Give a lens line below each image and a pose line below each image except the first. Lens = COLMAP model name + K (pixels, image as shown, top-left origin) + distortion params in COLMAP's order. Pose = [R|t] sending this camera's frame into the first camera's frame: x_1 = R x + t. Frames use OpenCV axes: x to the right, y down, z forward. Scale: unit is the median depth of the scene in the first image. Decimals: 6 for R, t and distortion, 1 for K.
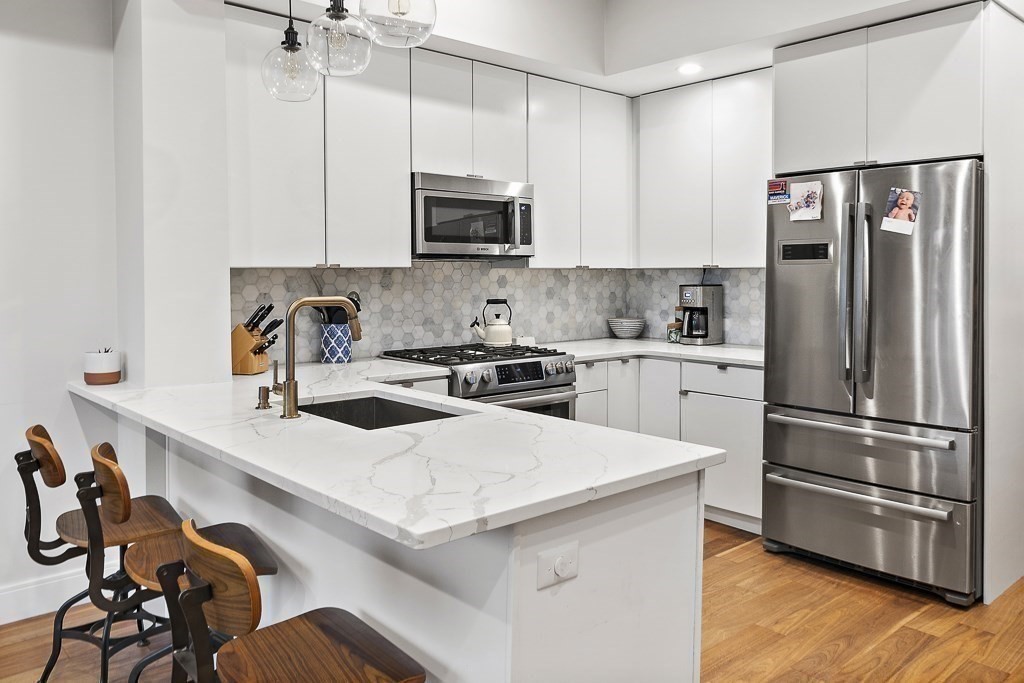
lens RADIAL K [[769.8, 0, 521.9], [0, 769.8, 285.8], [0, 0, 1]] dist [0.005093, -0.000382]
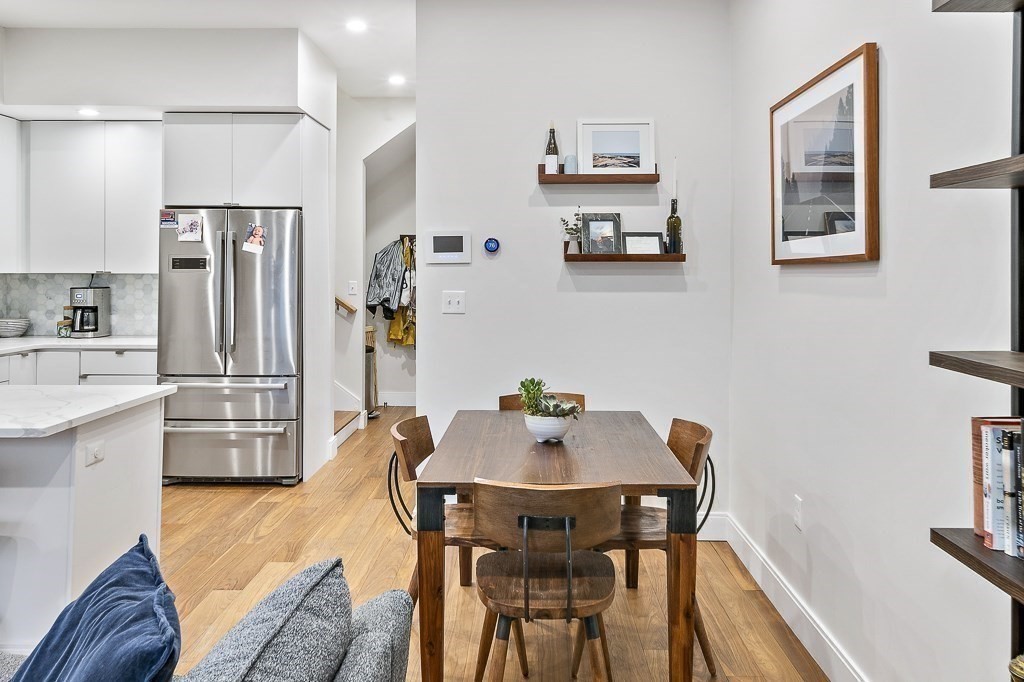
lens RADIAL K [[787.9, 0, 506.3], [0, 787.9, 271.8], [0, 0, 1]] dist [0.013010, -0.005561]
pose [[0.690569, 0.003983, 0.723255, -0.261578], [0.007825, 0.999885, -0.012978, -0.005727], [-0.723224, 0.014621, 0.690459, -0.391235]]
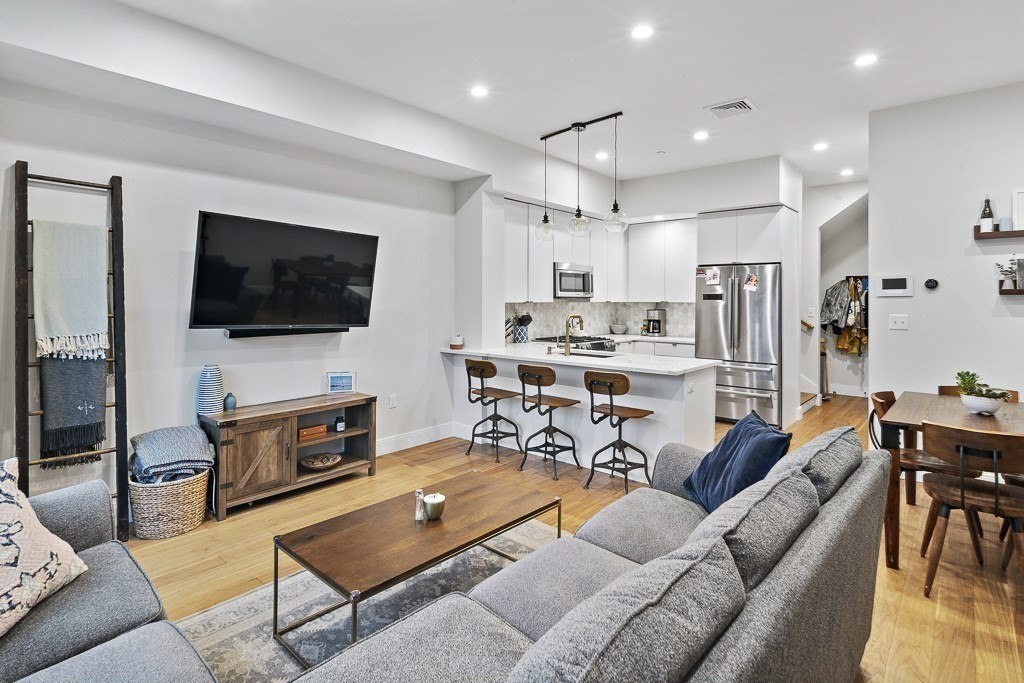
lens RADIAL K [[514.7, 0, 518.0], [0, 514.7, 300.7], [0, 0, 1]] dist [0.013655, -0.004169]
pose [[0.992218, 0.005098, 0.124409, -0.451401], [-0.003174, 0.999872, -0.015660, -0.003709], [-0.124473, 0.015143, 0.992107, -0.564676]]
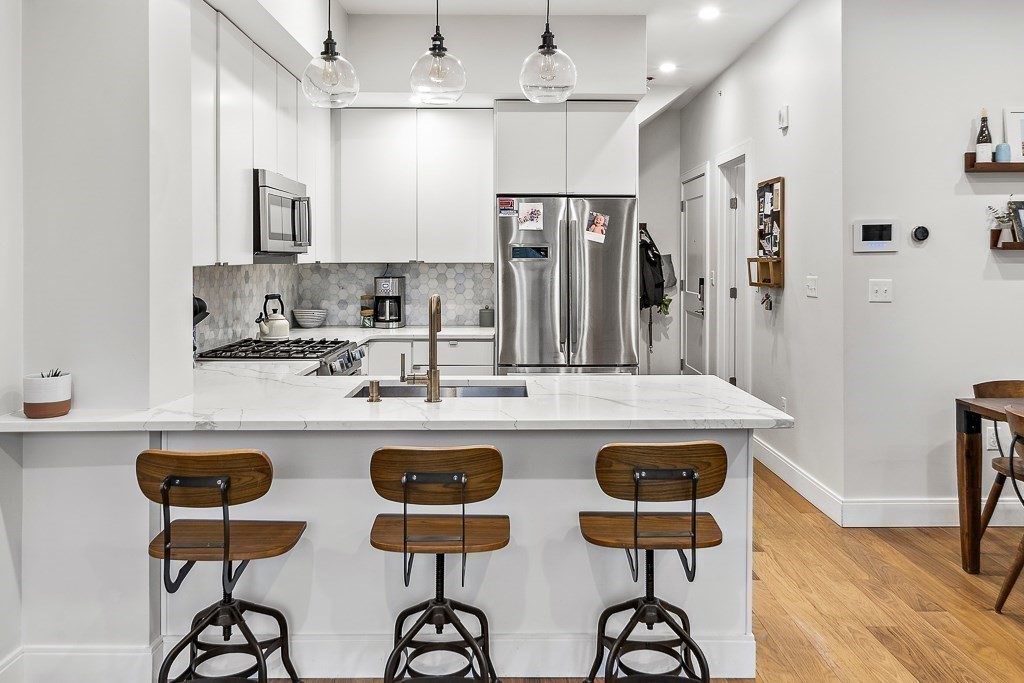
lens RADIAL K [[787.9, 0, 512.2], [0, 787.9, 259.6], [0, 0, 1]] dist [0.013010, -0.005561]
pose [[0.664437, 0.000695, 0.747344, -0.684163], [0.011612, 0.999869, -0.011253, -0.015134], [-0.747254, 0.016155, 0.664342, 0.076851]]
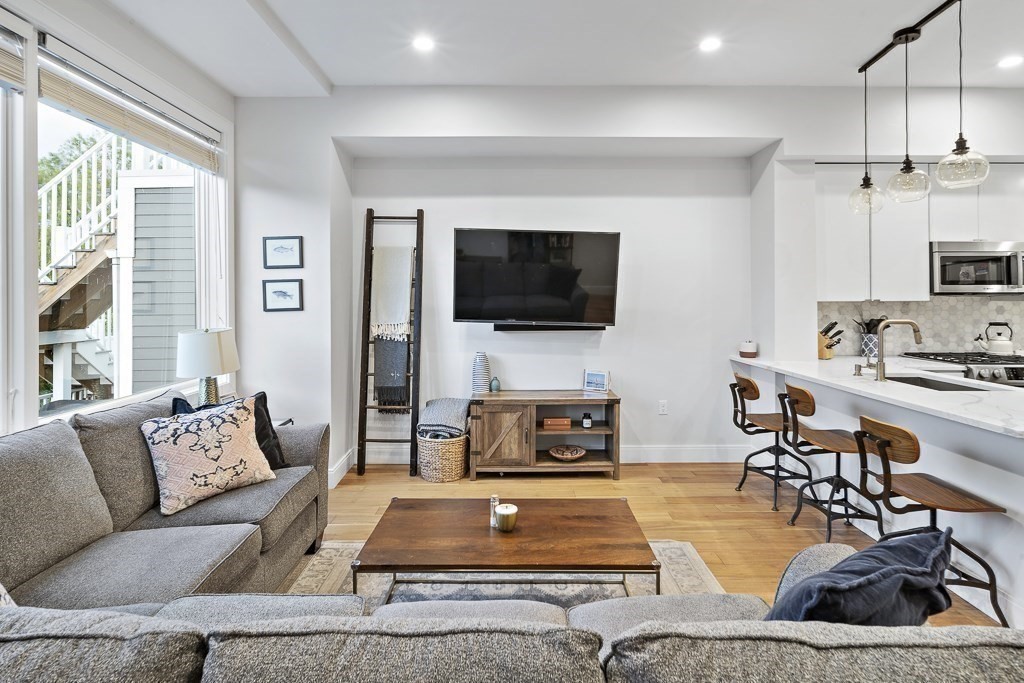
lens RADIAL K [[514.7, 0, 516.0], [0, 514.7, 291.6], [0, 0, 1]] dist [0.013655, -0.004169]
pose [[0.751812, -0.004219, -0.659364, -0.079621], [-0.011566, 0.999741, -0.019585, -0.012434], [0.659276, 0.022351, 0.751569, -0.376772]]
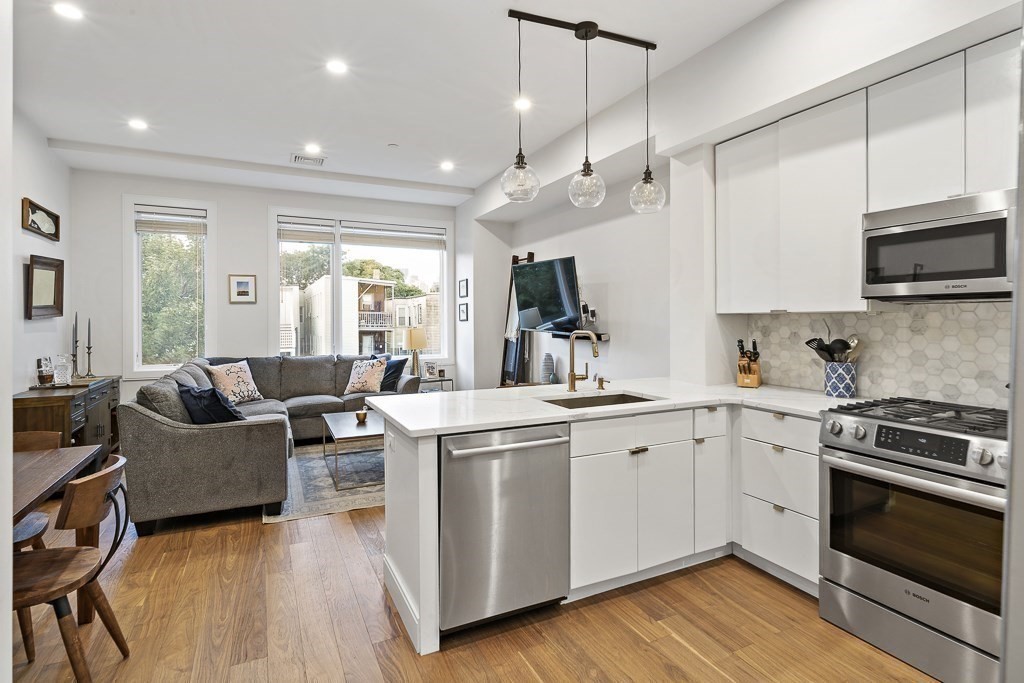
lens RADIAL K [[514.7, 0, 530.4], [0, 514.7, 315.2], [0, 0, 1]] dist [0.013655, -0.004169]
pose [[-0.247469, -0.004377, -0.968886, 0.608211], [-0.015108, 0.999886, -0.000658, -0.011811], [0.968778, 0.014475, -0.247507, 0.748330]]
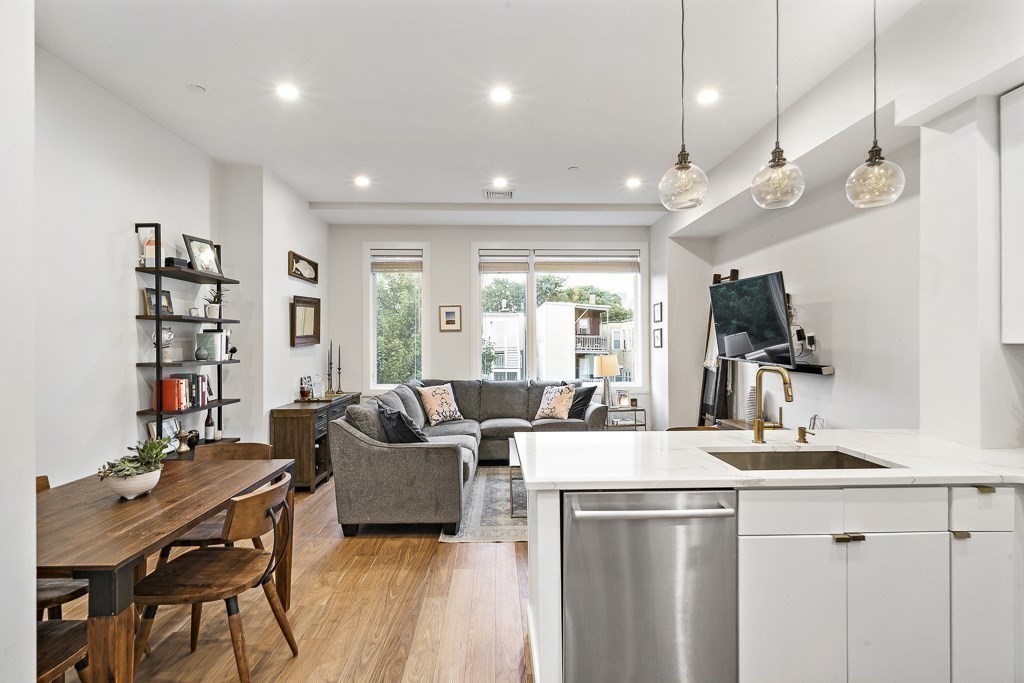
lens RADIAL K [[514.7, 0, 512.8], [0, 514.7, 341.5], [0, 0, 1]] dist [0.013655, -0.004169]
pose [[-0.633421, 0.000539, -0.773807, 0.520600], [-0.011428, 0.999884, 0.010051, -0.020480], [0.773723, 0.015210, -0.633341, 0.774632]]
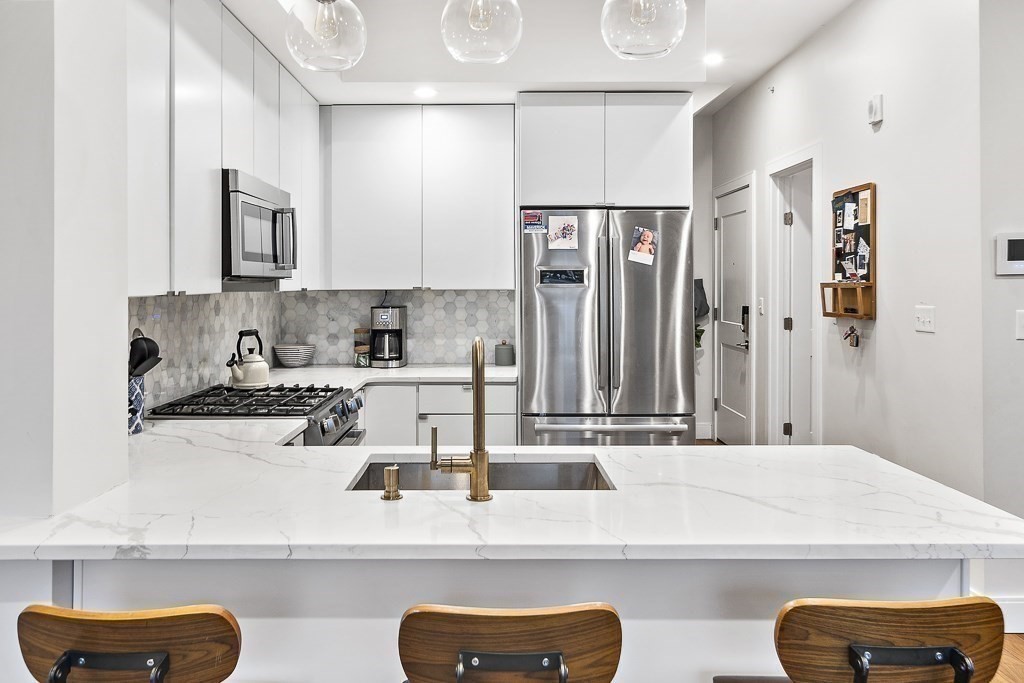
lens RADIAL K [[787.9, 0, 478.5], [0, 787.9, 274.7], [0, 0, 1]] dist [0.013010, -0.005561]
pose [[0.679287, 0.007965, 0.733830, -0.545227], [0.014052, 0.999617, -0.023857, -0.020350], [-0.733738, 0.026517, 0.678915, 0.286890]]
